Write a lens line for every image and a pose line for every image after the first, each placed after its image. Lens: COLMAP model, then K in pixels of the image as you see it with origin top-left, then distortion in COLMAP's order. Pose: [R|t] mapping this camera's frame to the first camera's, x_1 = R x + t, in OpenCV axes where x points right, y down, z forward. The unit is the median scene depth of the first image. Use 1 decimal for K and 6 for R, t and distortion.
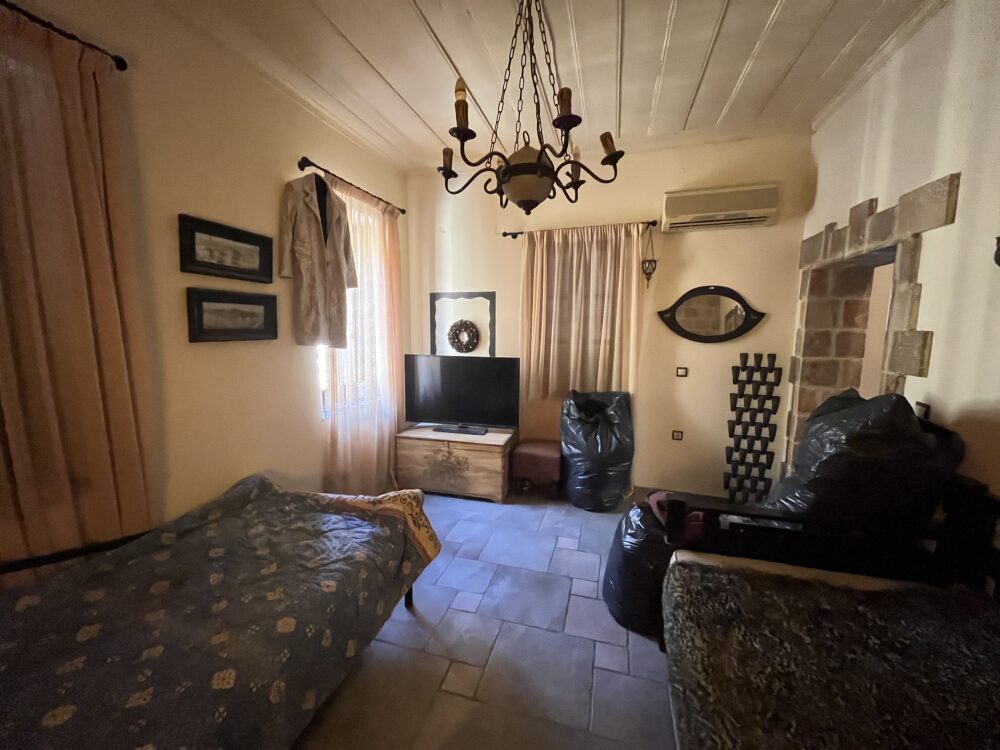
lens RADIAL K [[403.6, 0, 497.6], [0, 403.6, 376.0], [0, 0, 1]] dist [-0.004435, -0.001046]
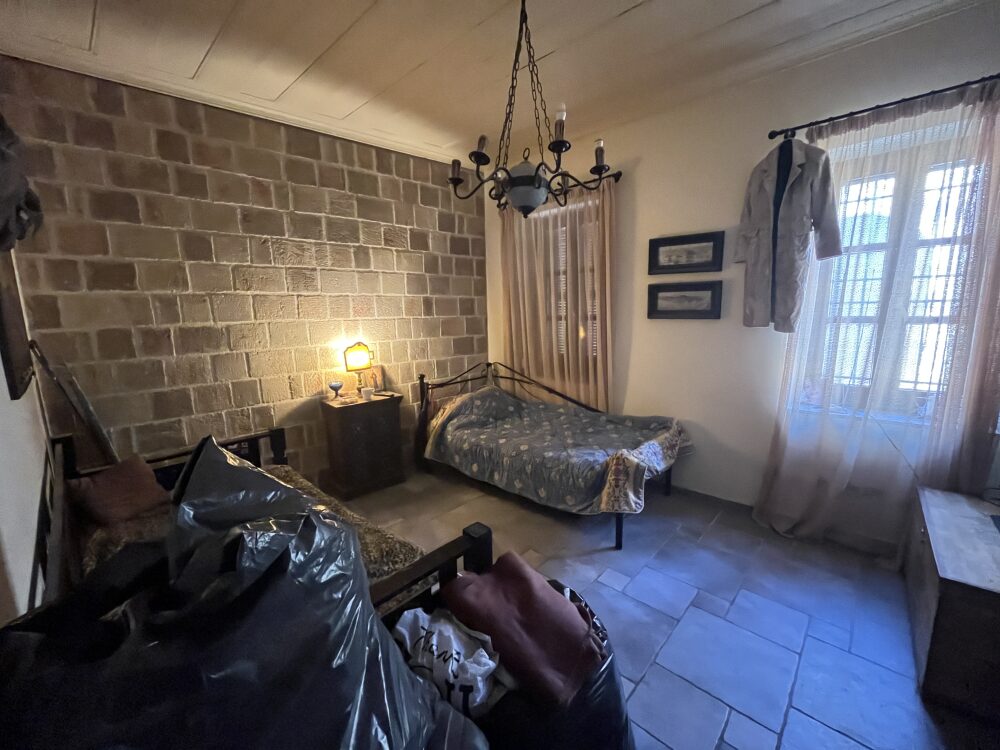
lens RADIAL K [[403.6, 0, 504.5], [0, 403.6, 378.5], [0, 0, 1]] dist [-0.004435, -0.001046]
pose [[-0.438796, 0.167134, -0.882907, 0.885597], [-0.094310, 0.968558, 0.230218, -0.154351], [0.893624, 0.184285, -0.409237, 1.092625]]
